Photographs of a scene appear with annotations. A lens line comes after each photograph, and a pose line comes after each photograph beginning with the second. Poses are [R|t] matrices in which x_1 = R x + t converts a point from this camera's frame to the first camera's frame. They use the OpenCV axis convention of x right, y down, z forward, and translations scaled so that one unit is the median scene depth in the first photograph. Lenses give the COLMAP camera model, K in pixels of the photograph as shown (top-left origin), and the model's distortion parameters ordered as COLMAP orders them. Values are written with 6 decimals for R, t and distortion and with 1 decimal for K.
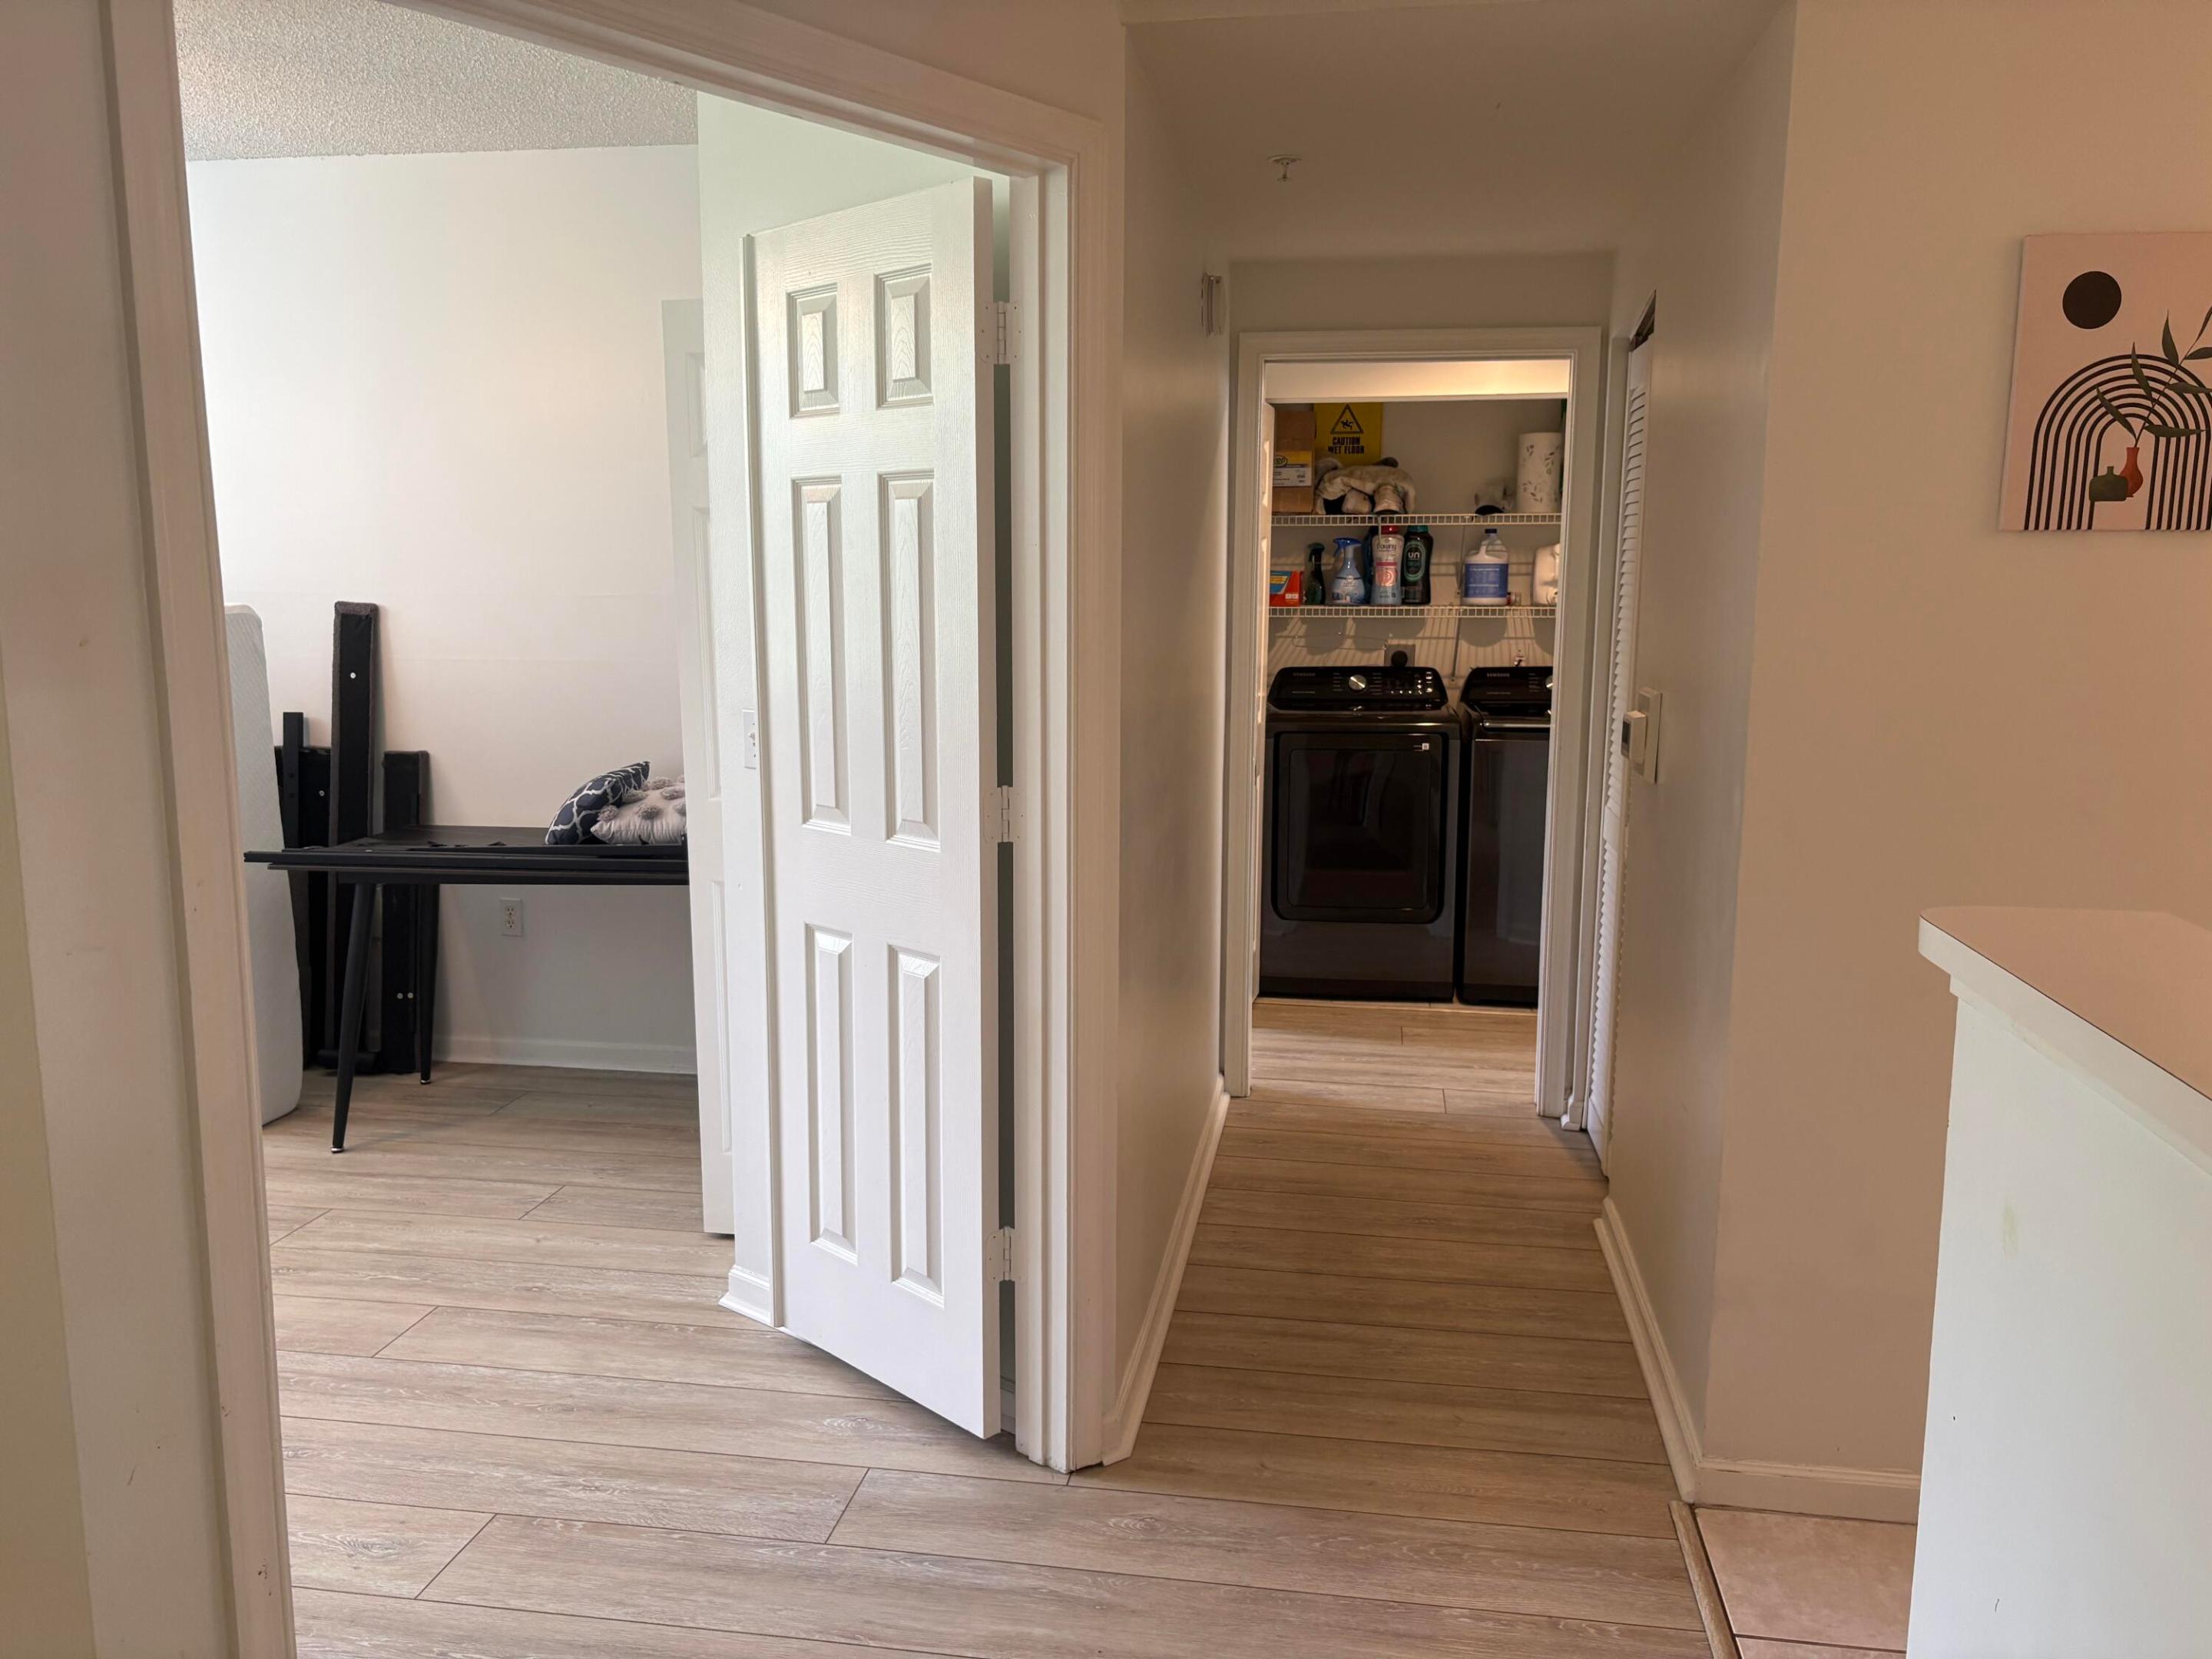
lens RADIAL K [[1670.4, 0, 1106.7], [0, 1670.4, 836.4], [0, 0, 1]] dist [0.032746, -0.032266]
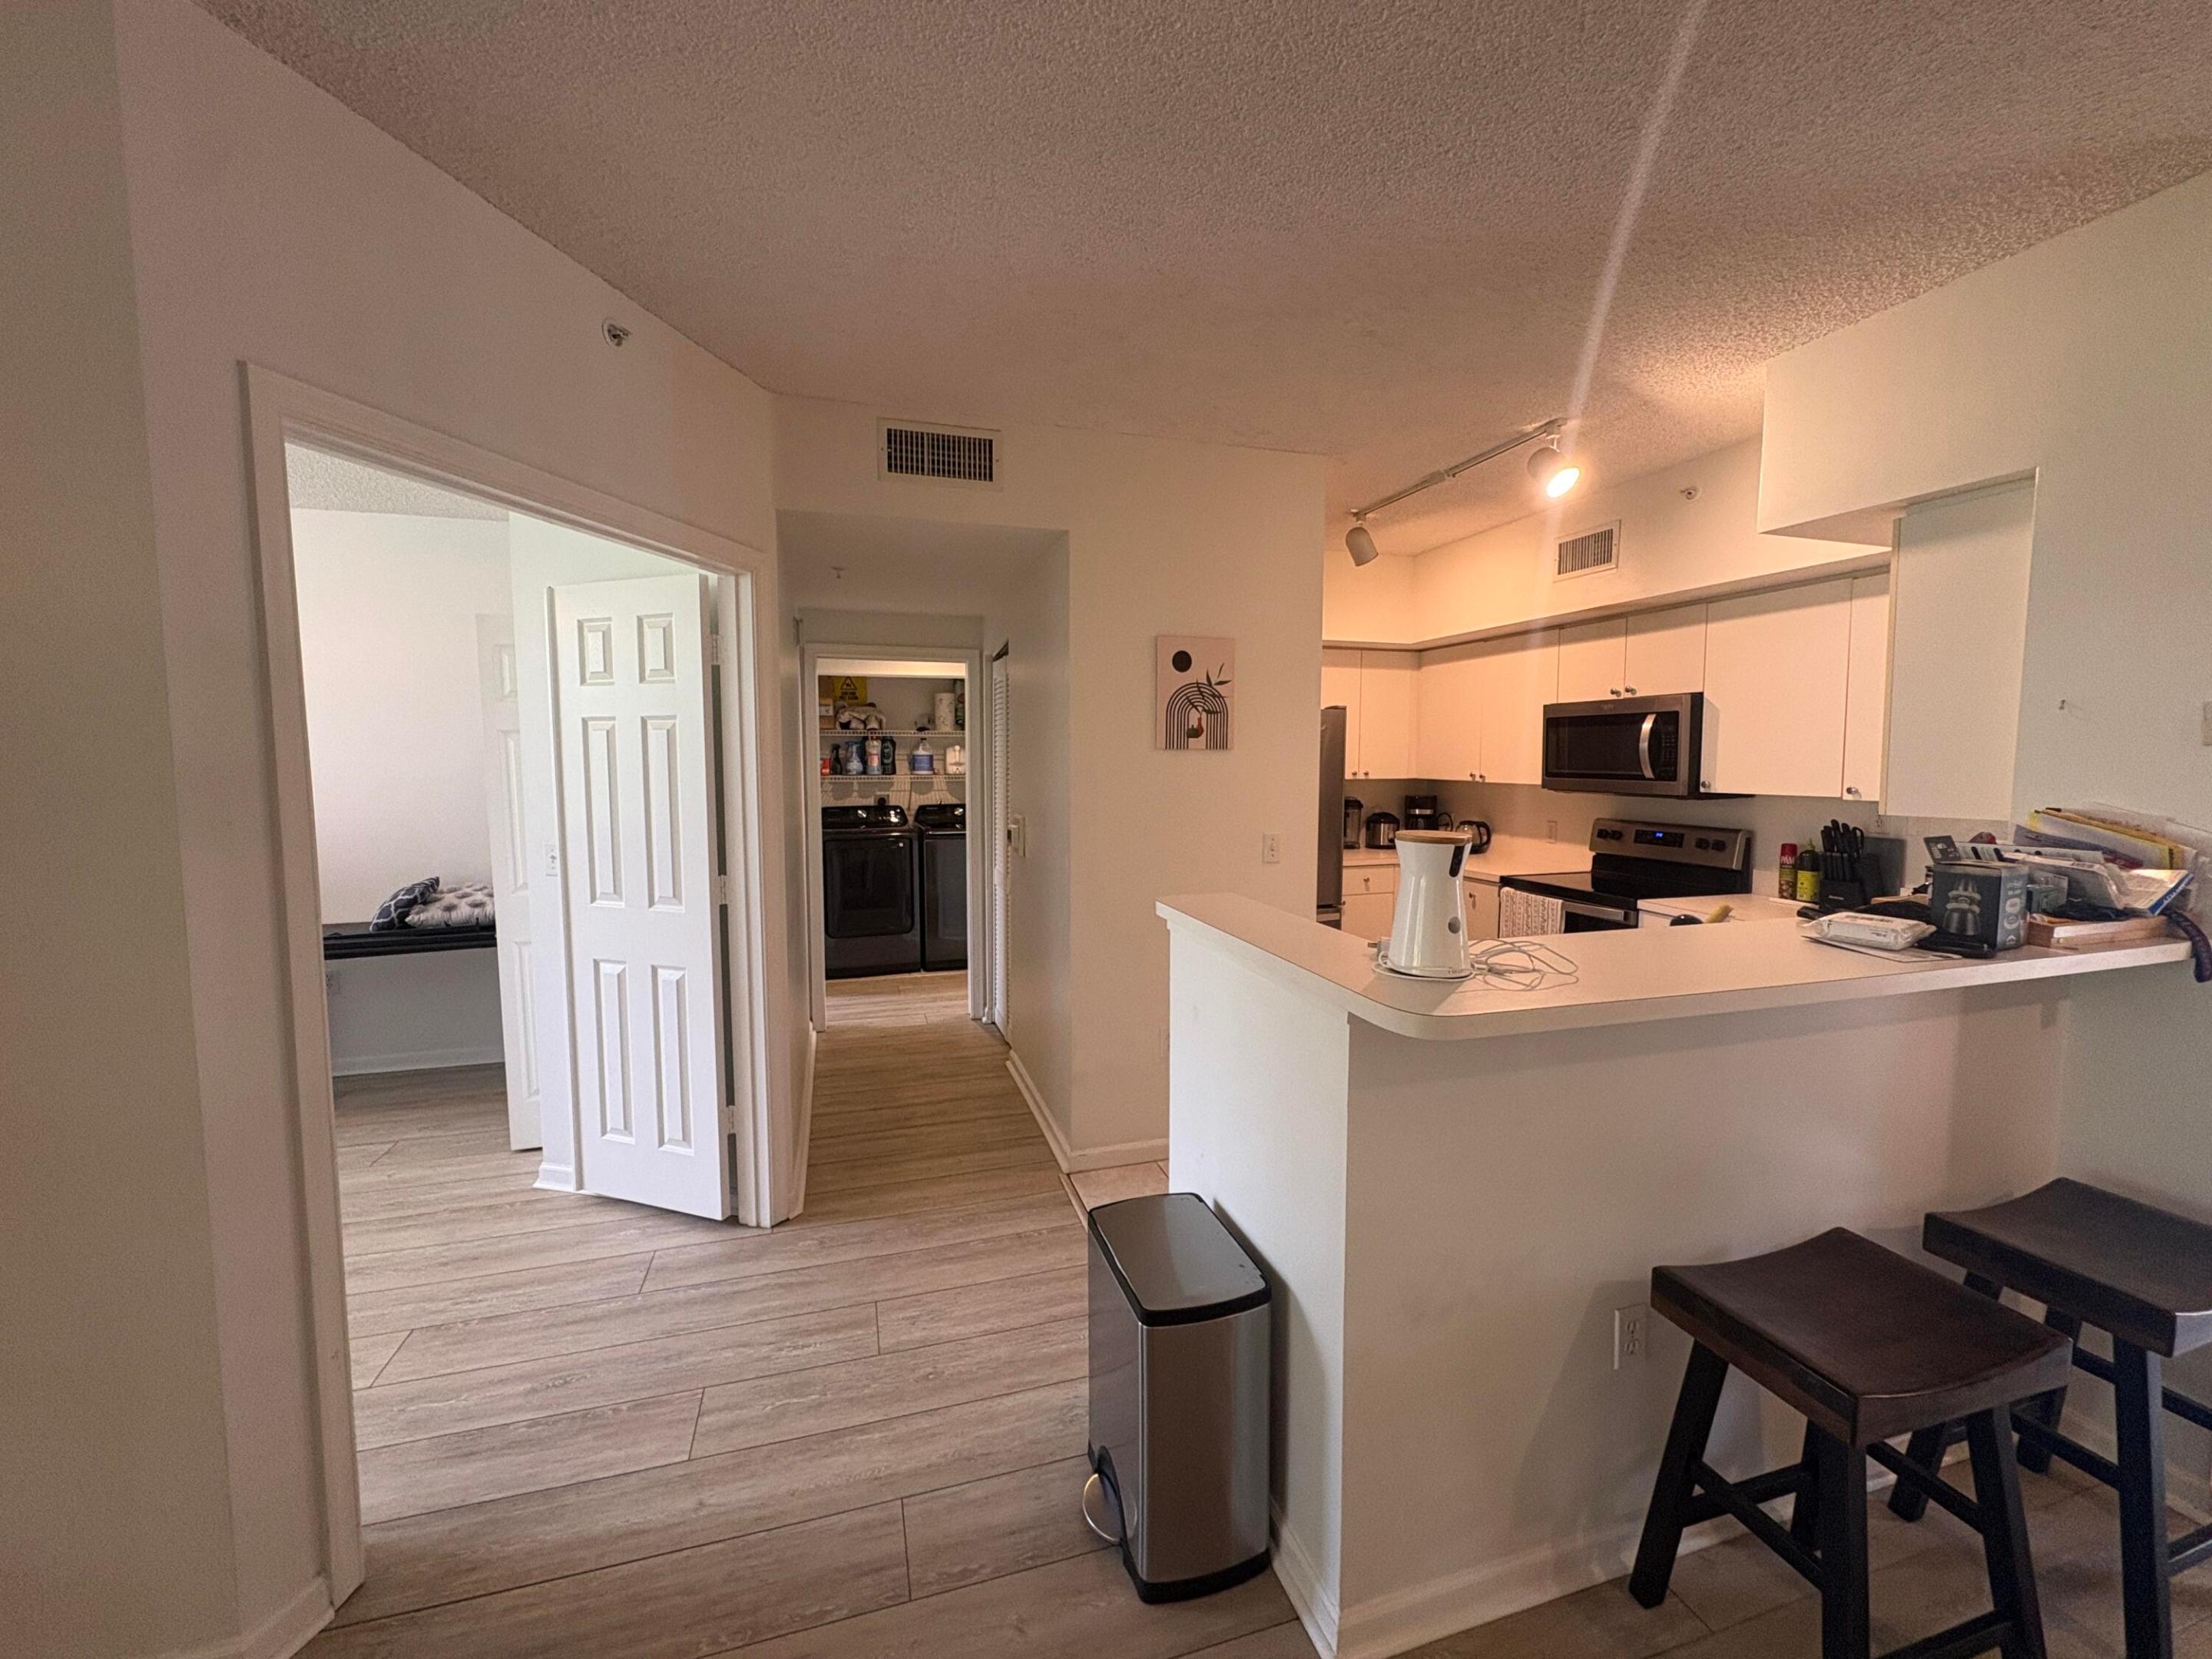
lens RADIAL K [[880.7, 0, 1106.2], [0, 880.7, 822.7], [0, 0, 1]] dist [-0.001729, -0.000093]
pose [[0.897524, -0.036488, 0.439452, -0.073266], [0.070107, 0.995702, -0.060511, 0.001380], [-0.435356, 0.085119, 0.896225, -0.083951]]
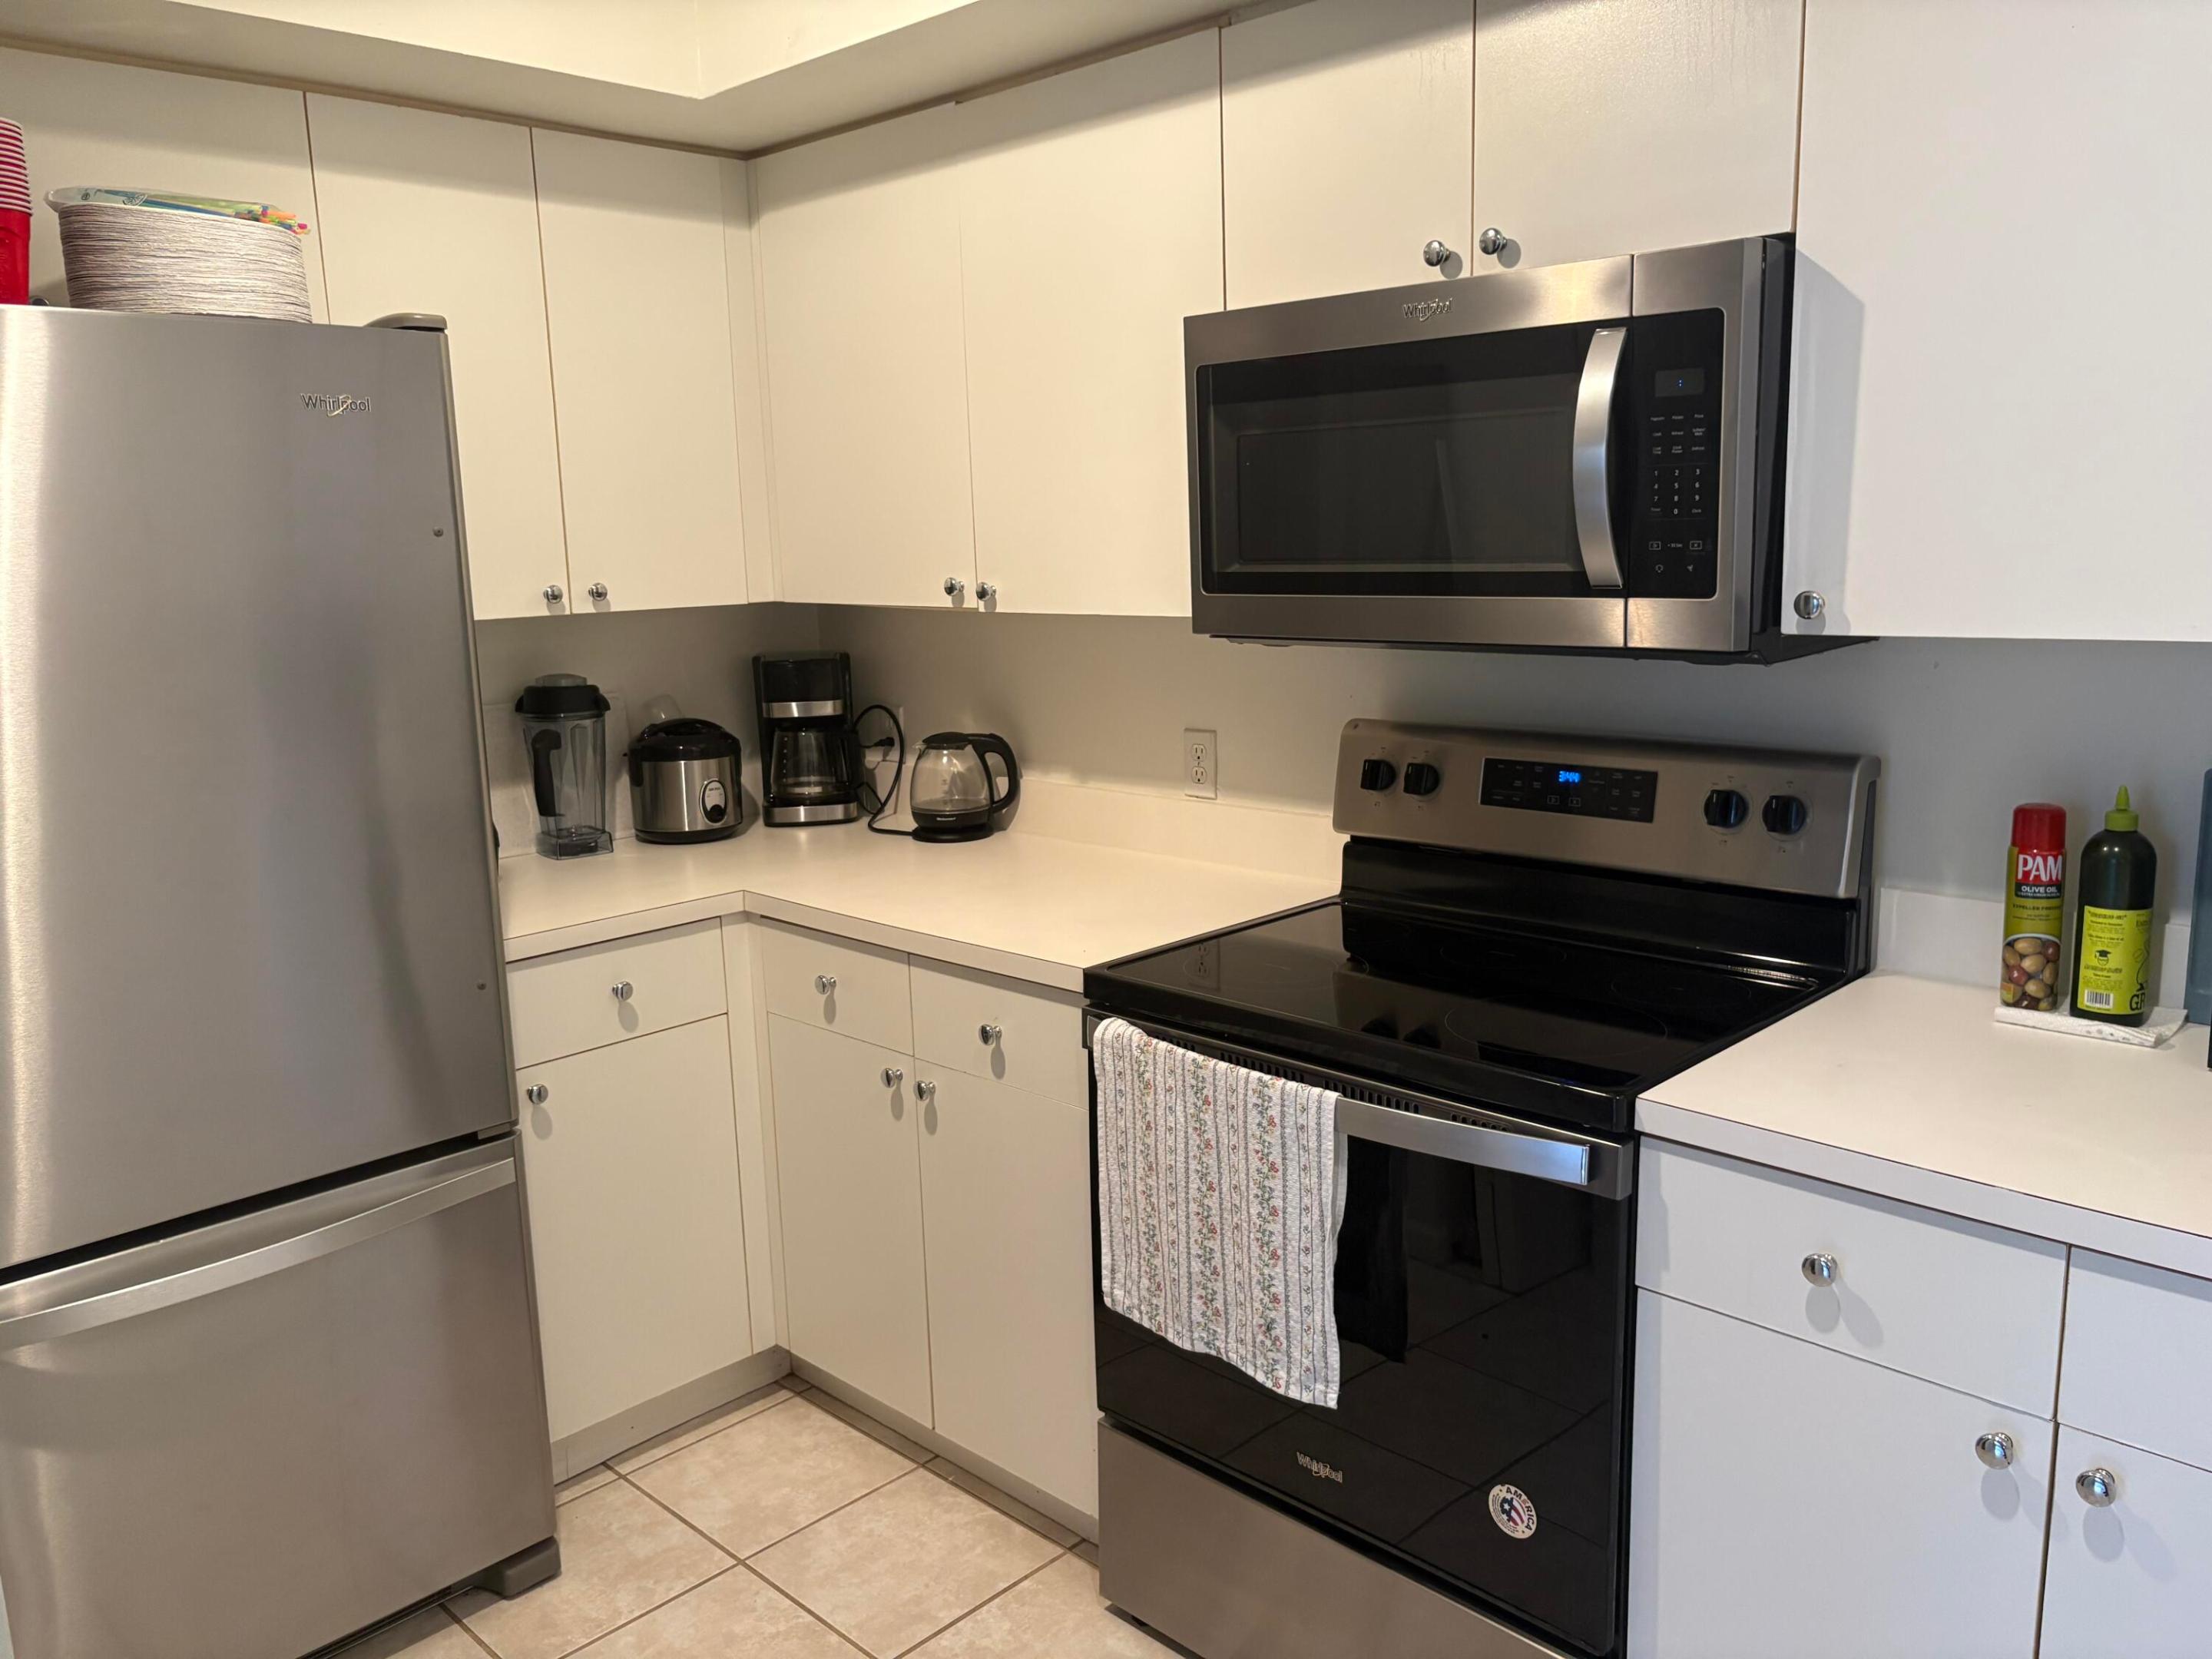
lens RADIAL K [[1670.4, 0, 1111.6], [0, 1670.4, 831.2], [0, 0, 1]] dist [0.032746, -0.032266]
pose [[0.573864, -0.167149, 0.801712, 0.411501], [0.152891, 0.983605, 0.095632, -0.061698], [-0.804552, 0.067695, 0.590011, 0.350040]]
